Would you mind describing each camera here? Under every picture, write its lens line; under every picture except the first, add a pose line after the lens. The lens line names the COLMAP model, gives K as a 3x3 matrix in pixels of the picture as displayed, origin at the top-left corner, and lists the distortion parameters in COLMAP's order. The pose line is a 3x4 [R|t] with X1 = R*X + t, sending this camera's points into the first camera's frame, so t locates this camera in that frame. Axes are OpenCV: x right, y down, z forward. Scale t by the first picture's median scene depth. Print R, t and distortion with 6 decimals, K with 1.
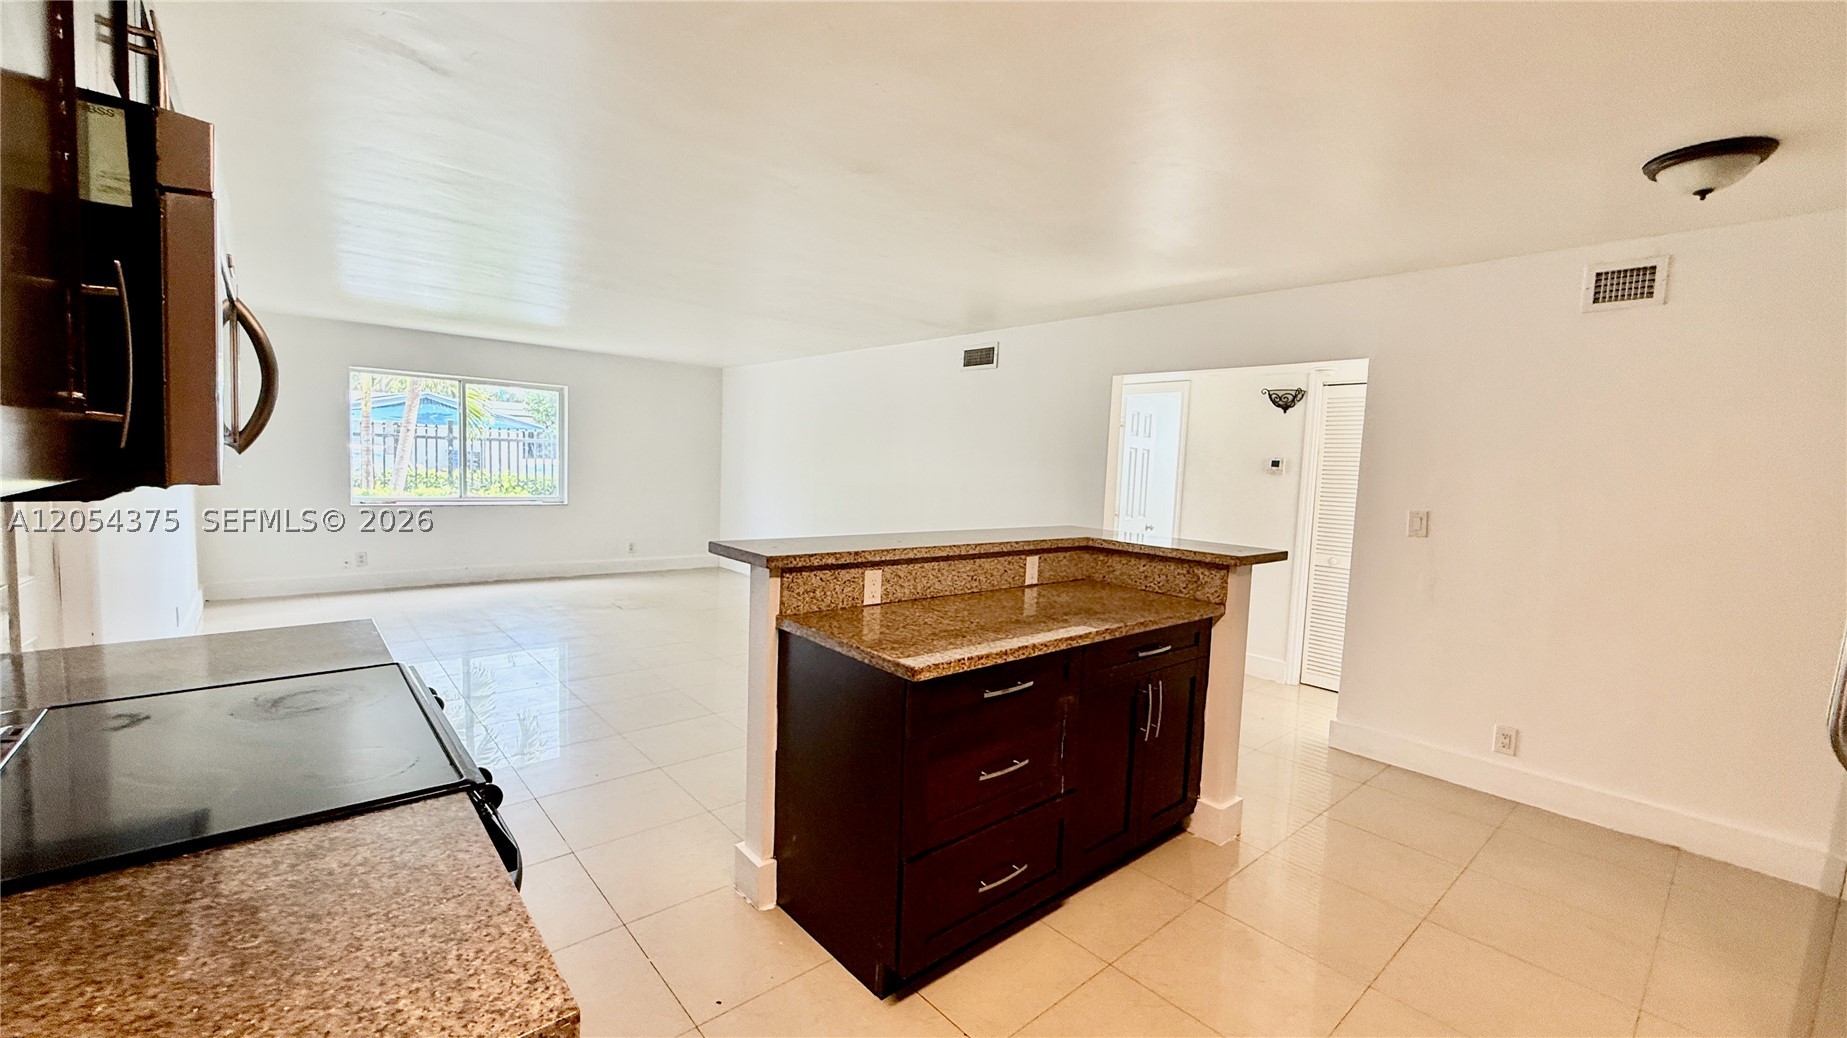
lens RADIAL K [[736.1, 0, 919.3], [0, 736.1, 518.9], [0, 0, 1]] dist [0.000044, -0.000177]
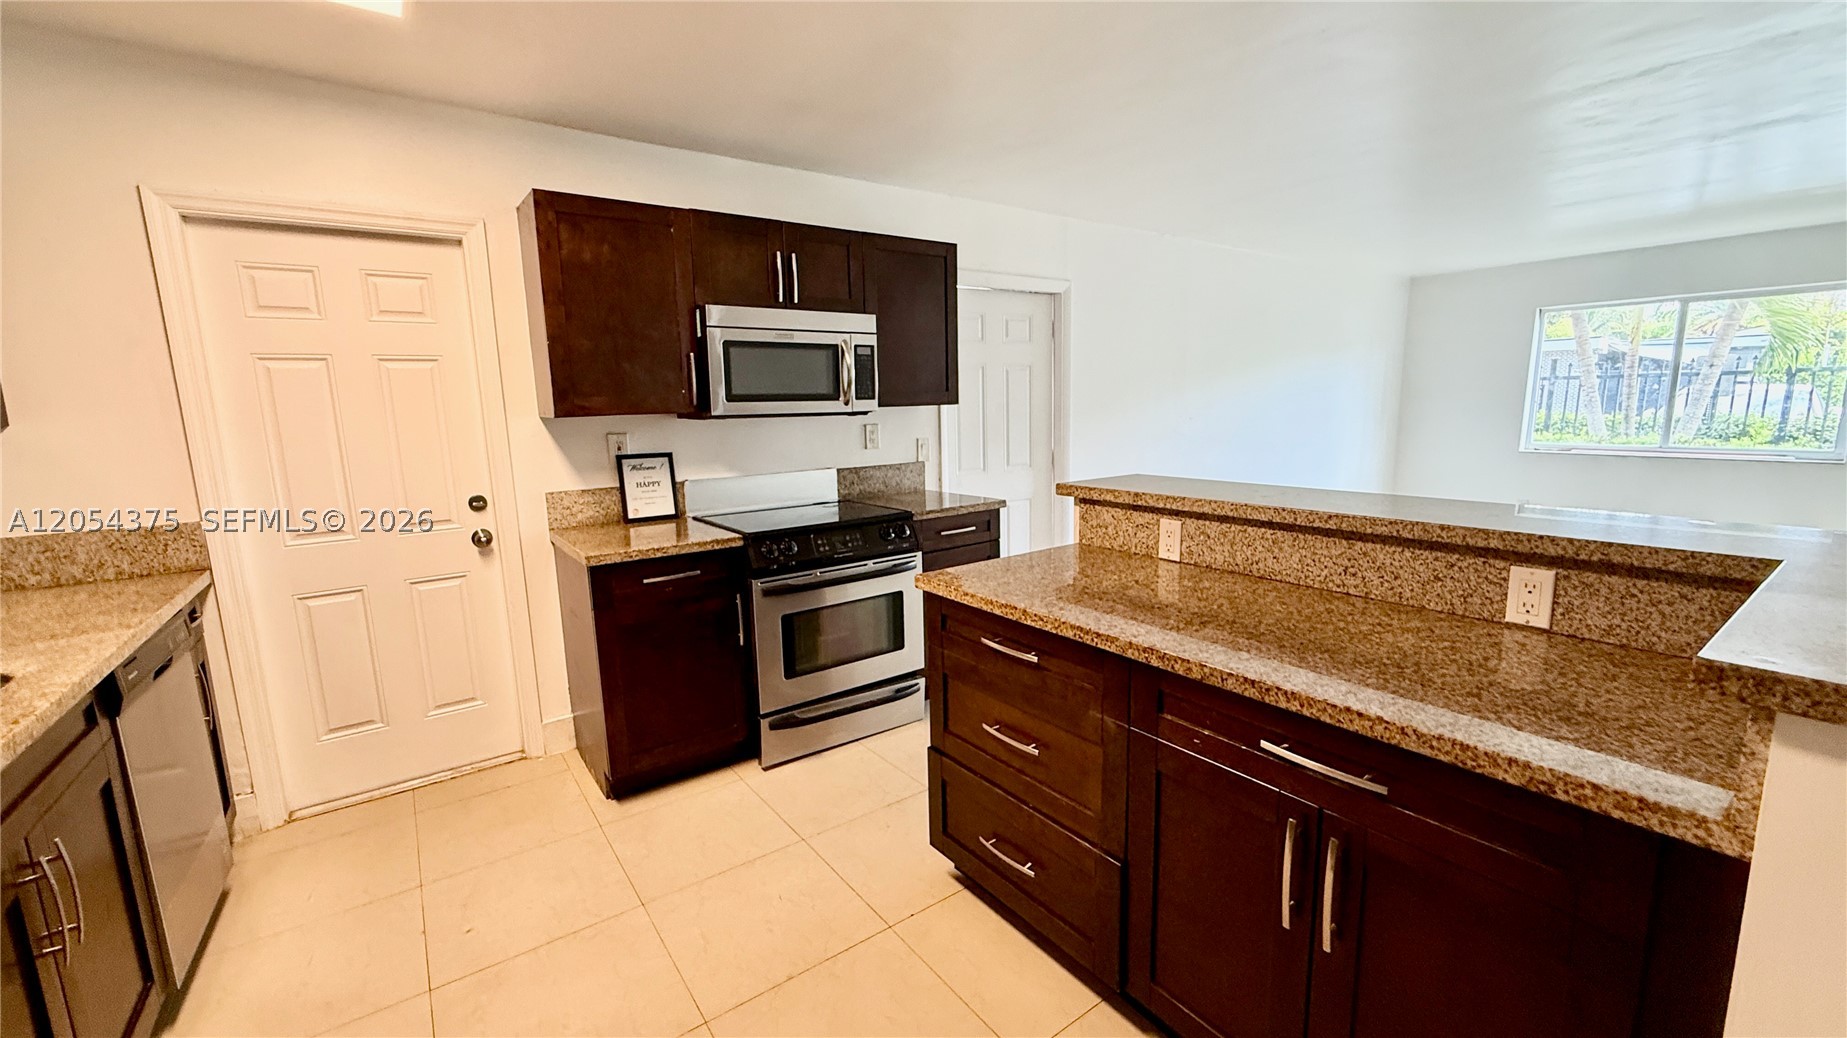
lens RADIAL K [[736.1, 0, 920.9], [0, 736.1, 519.3], [0, 0, 1]] dist [0.000044, -0.000177]
pose [[-0.087975, 0.122913, -0.988510, 0.654742], [-0.058478, 0.990009, 0.128304, -0.018383], [0.994405, 0.069094, -0.079908, 0.642140]]
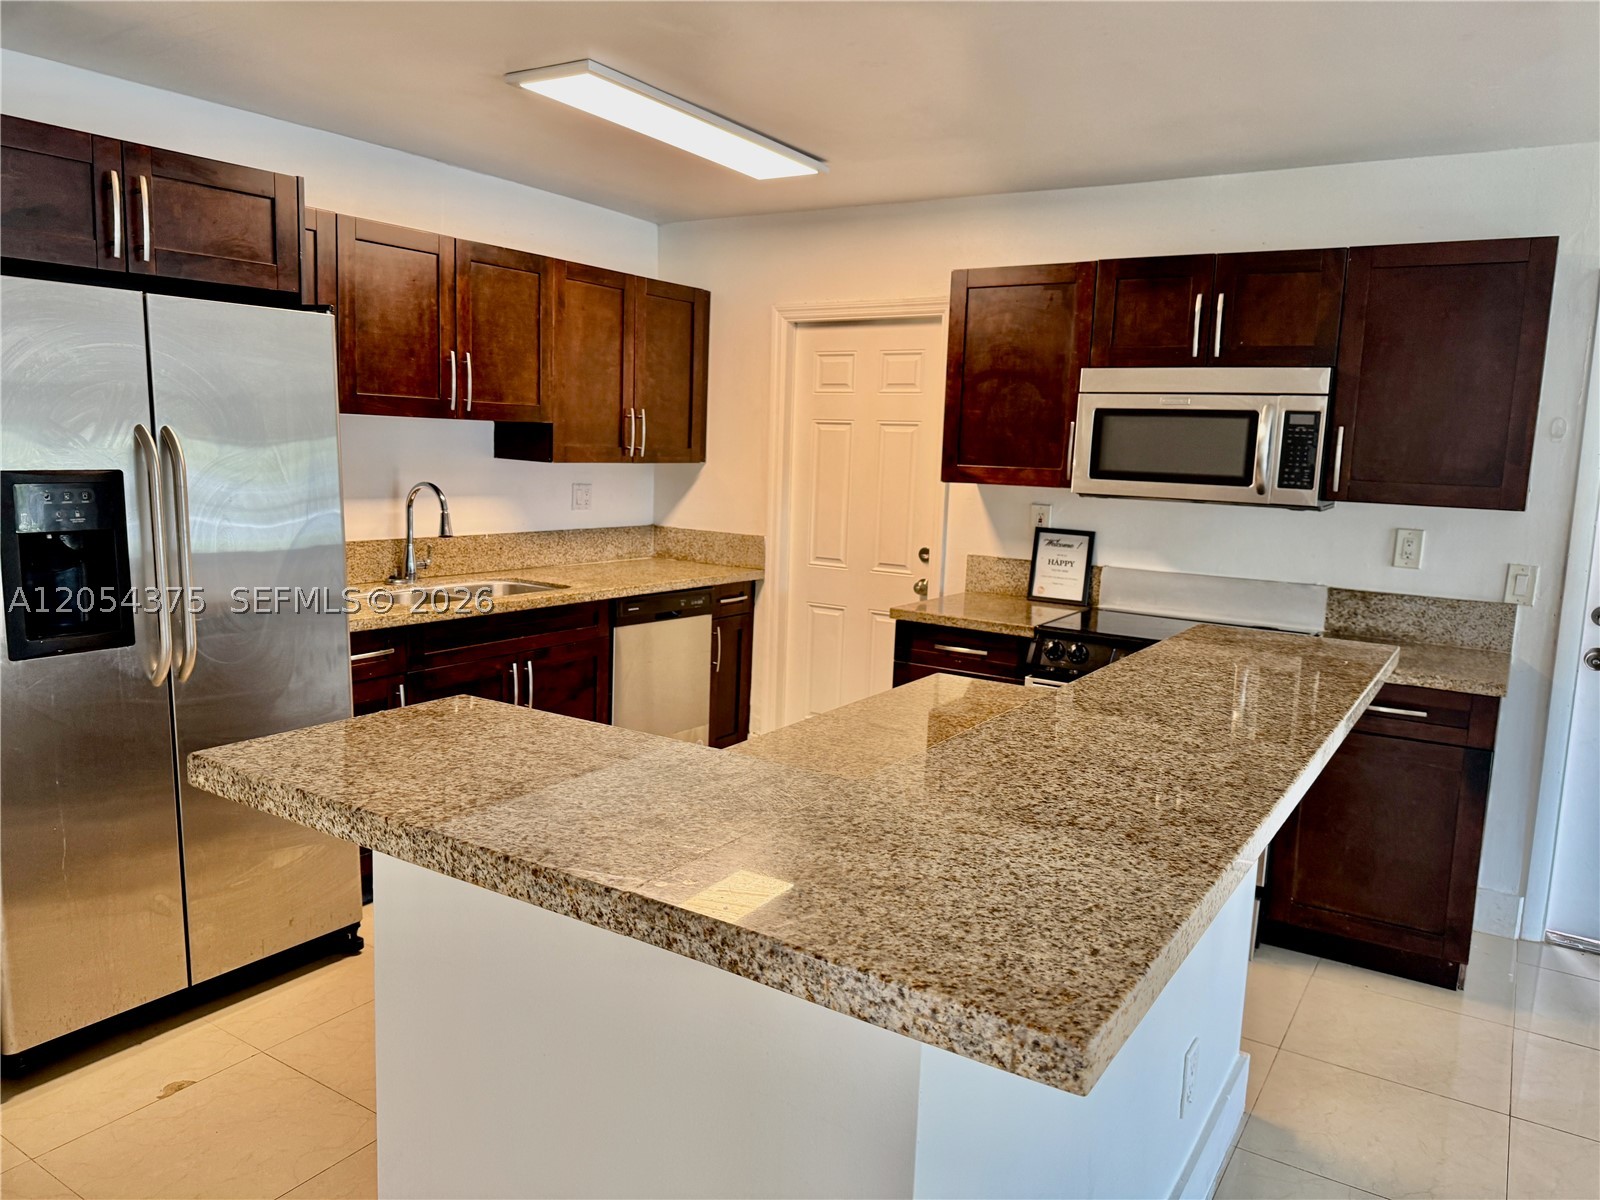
lens RADIAL K [[1124.3, 0, 788.7], [0, 1124.3, 599.0], [0, 0, 1]] dist [0.044866, -0.058337]
pose [[-0.958749, -0.033540, -0.282269, 0.392242], [-0.094080, 0.974490, 0.203759, -0.126438], [0.268234, 0.221910, -0.937447, 1.434814]]
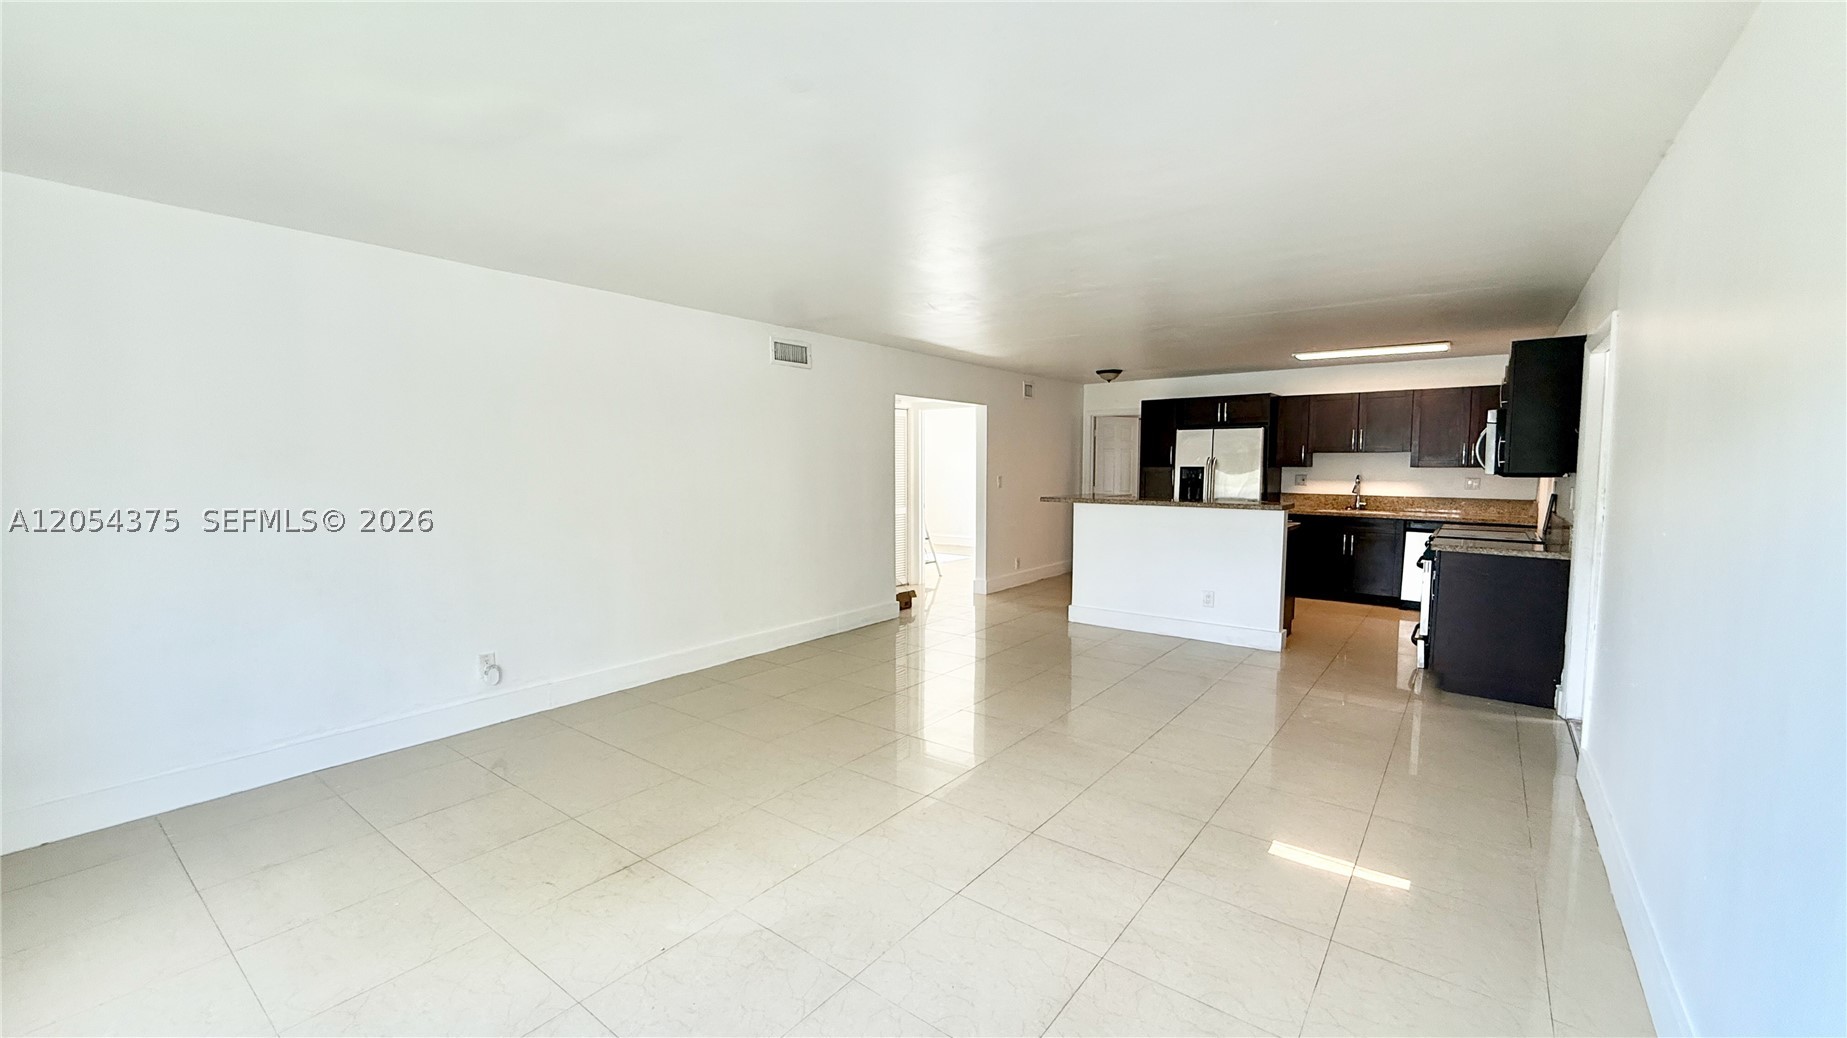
lens RADIAL K [[736.1, 0, 922.1], [0, 736.1, 519.4], [0, 0, 1]] dist [0.000044, -0.000177]
pose [[-0.200066, -0.116211, 0.972866, -1.775776], [0.067056, 0.988989, 0.131927, -0.231068], [-0.977485, 0.091630, -0.190070, 1.997359]]
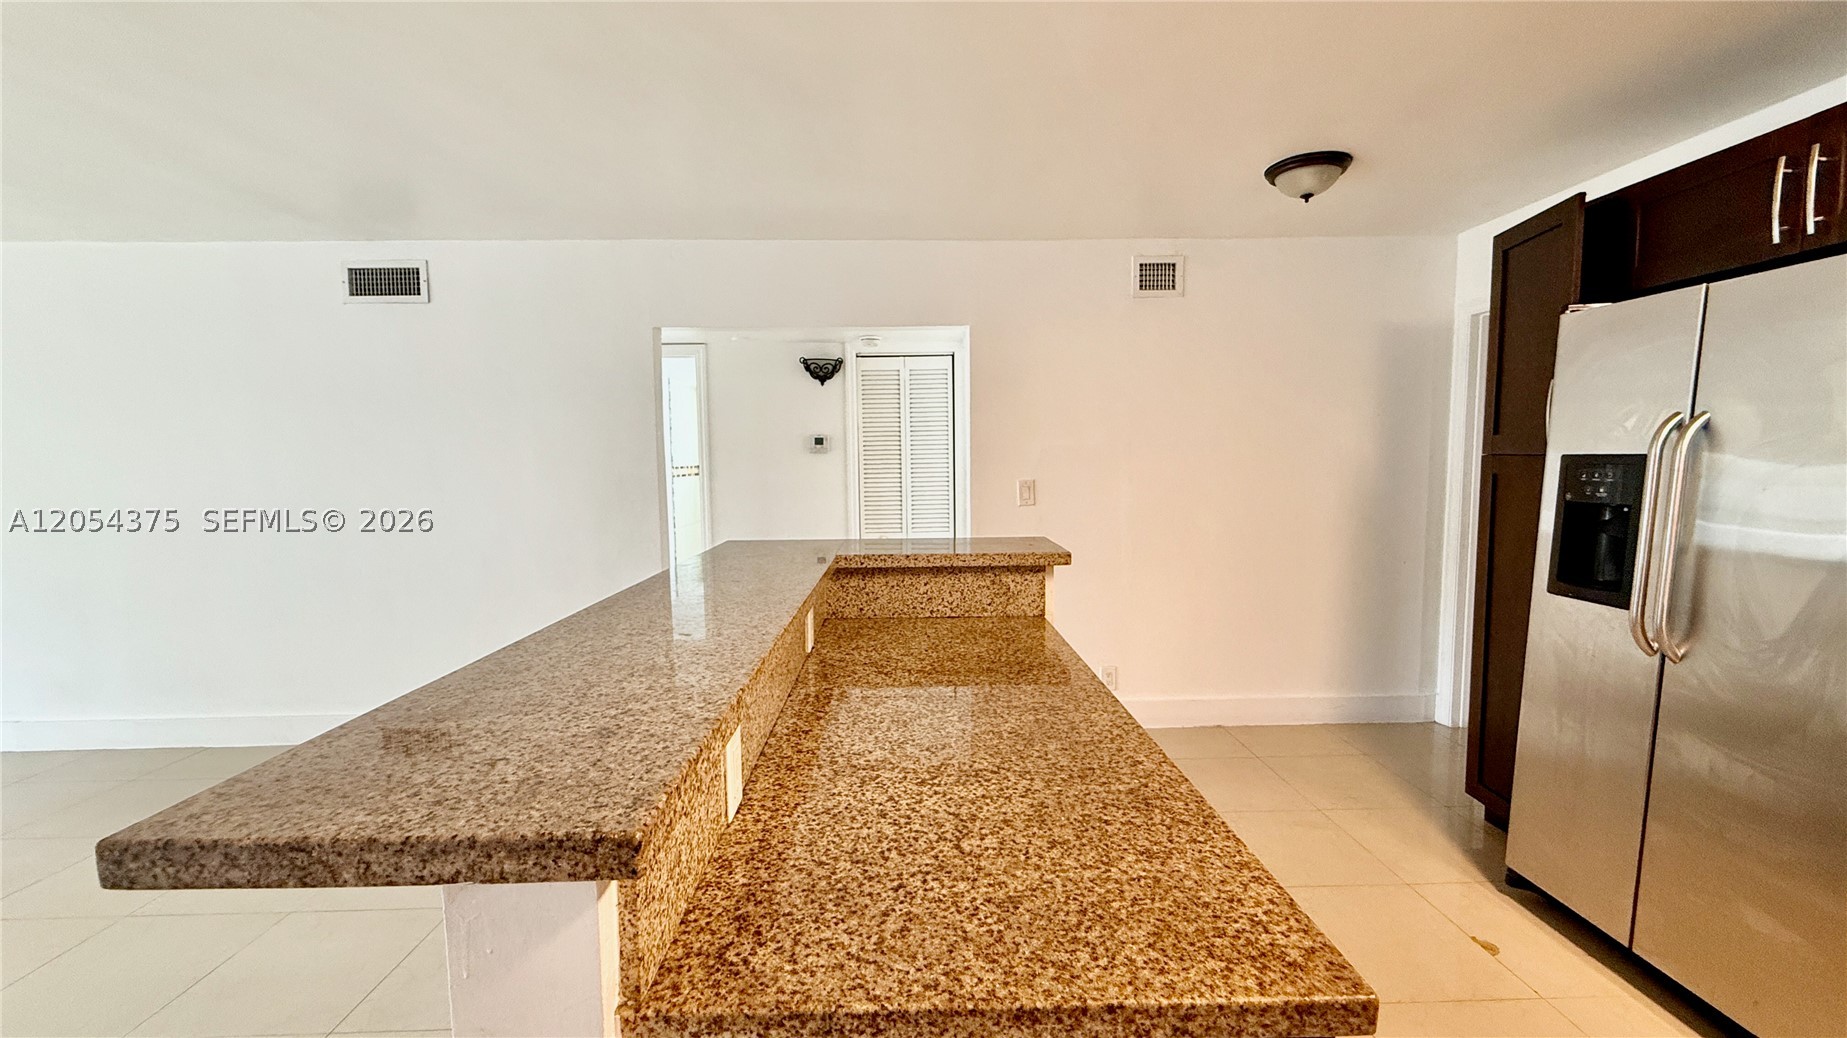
lens RADIAL K [[736.1, 0, 920.2], [0, 736.1, 521.6], [0, 0, 1]] dist [0.000044, -0.000177]
pose [[0.636638, -0.116406, 0.762326, -0.234887], [0.098050, 0.992737, 0.069705, -0.046699], [-0.764904, 0.030369, 0.643428, 0.546419]]
